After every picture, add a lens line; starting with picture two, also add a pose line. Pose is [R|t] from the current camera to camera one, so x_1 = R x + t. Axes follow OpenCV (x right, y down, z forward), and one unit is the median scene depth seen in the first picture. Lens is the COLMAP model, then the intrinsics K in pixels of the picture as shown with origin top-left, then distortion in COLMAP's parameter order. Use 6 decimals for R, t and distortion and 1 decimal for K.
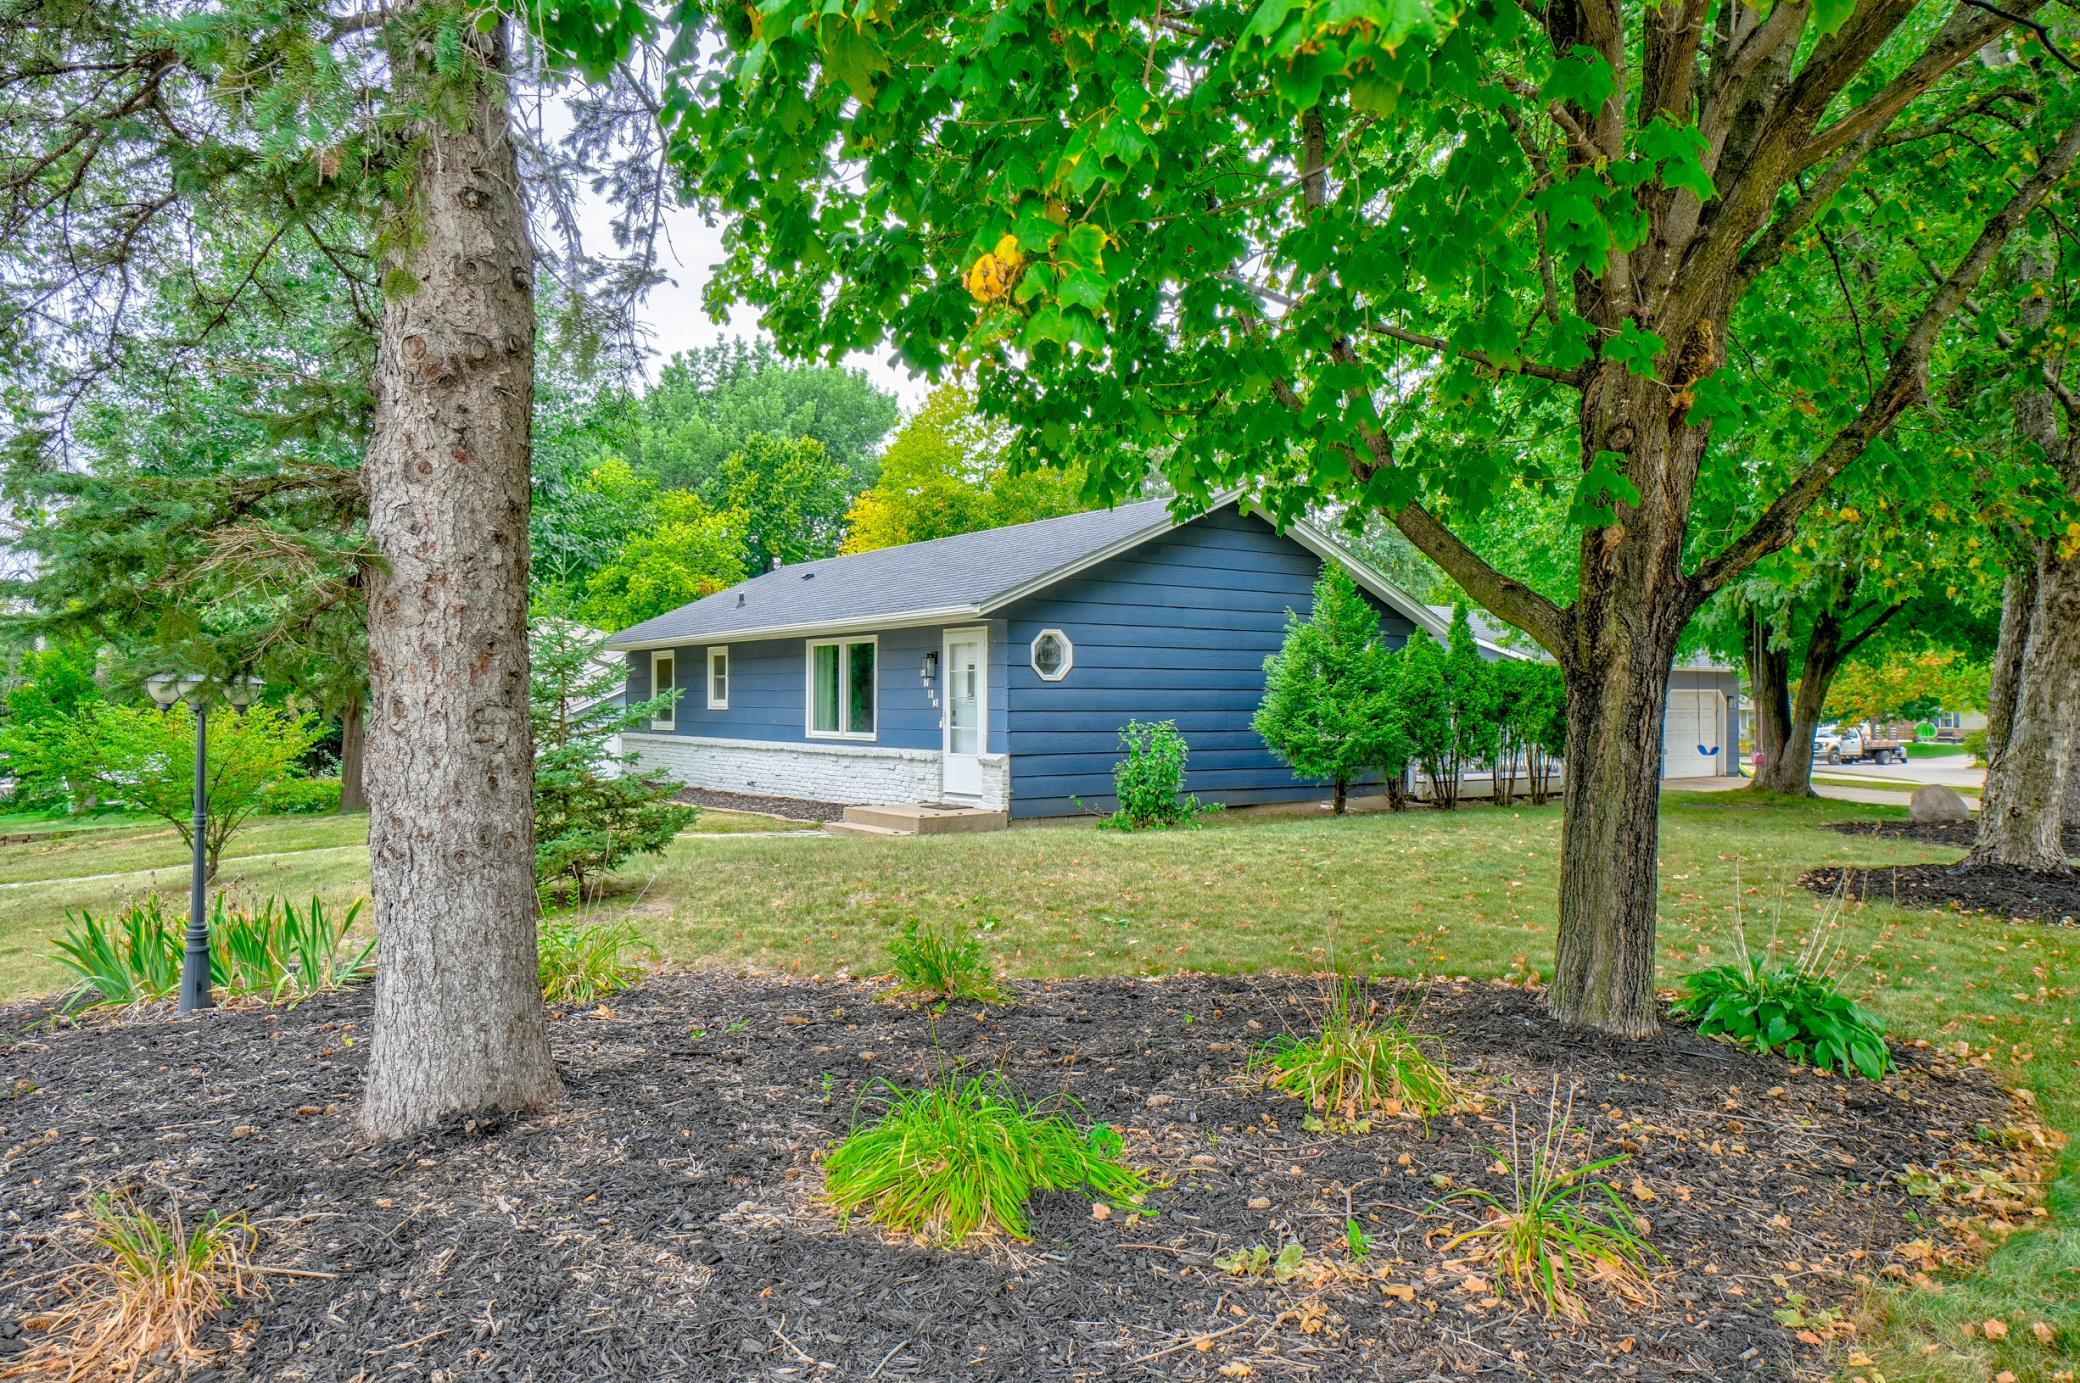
lens RADIAL K [[1343.1, 0, 1040.0], [0, 1343.1, 691.5], [0, 0, 1]] dist [0.000725, 0.000015]
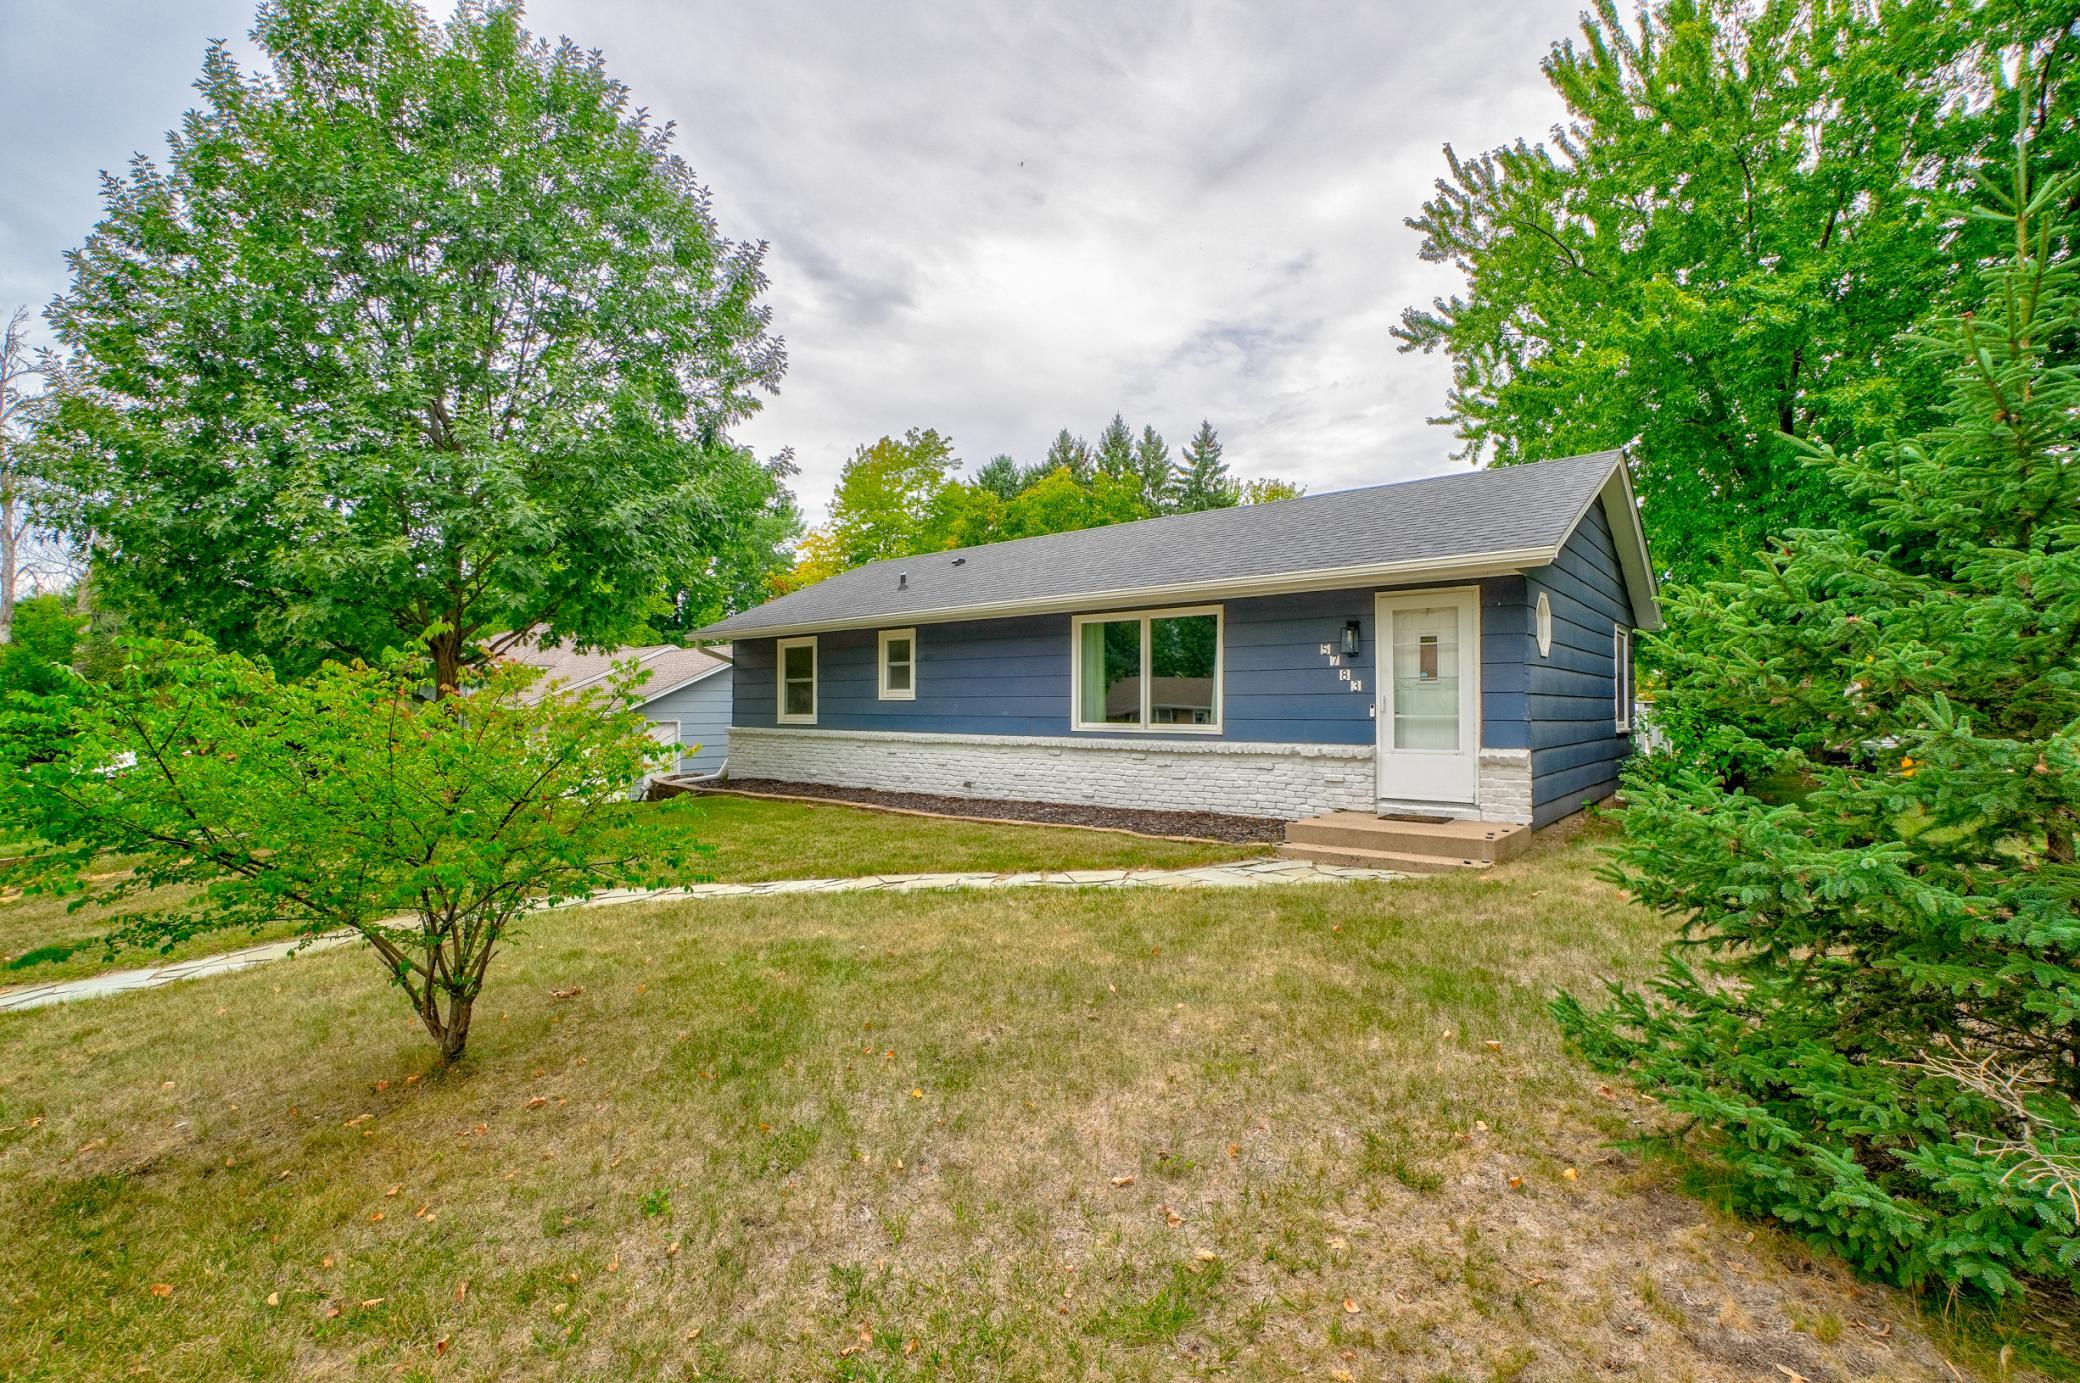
lens RADIAL K [[916.9, 0, 1040.0], [0, 916.9, 691.5], [0, 0, 1]] dist [-0.062516, 0.021492]
pose [[0.971685, -0.004933, 0.236227, -0.349801], [0.005378, 0.999985, -0.001238, 0.010307], [-0.236218, 0.002473, 0.971697, 0.466337]]
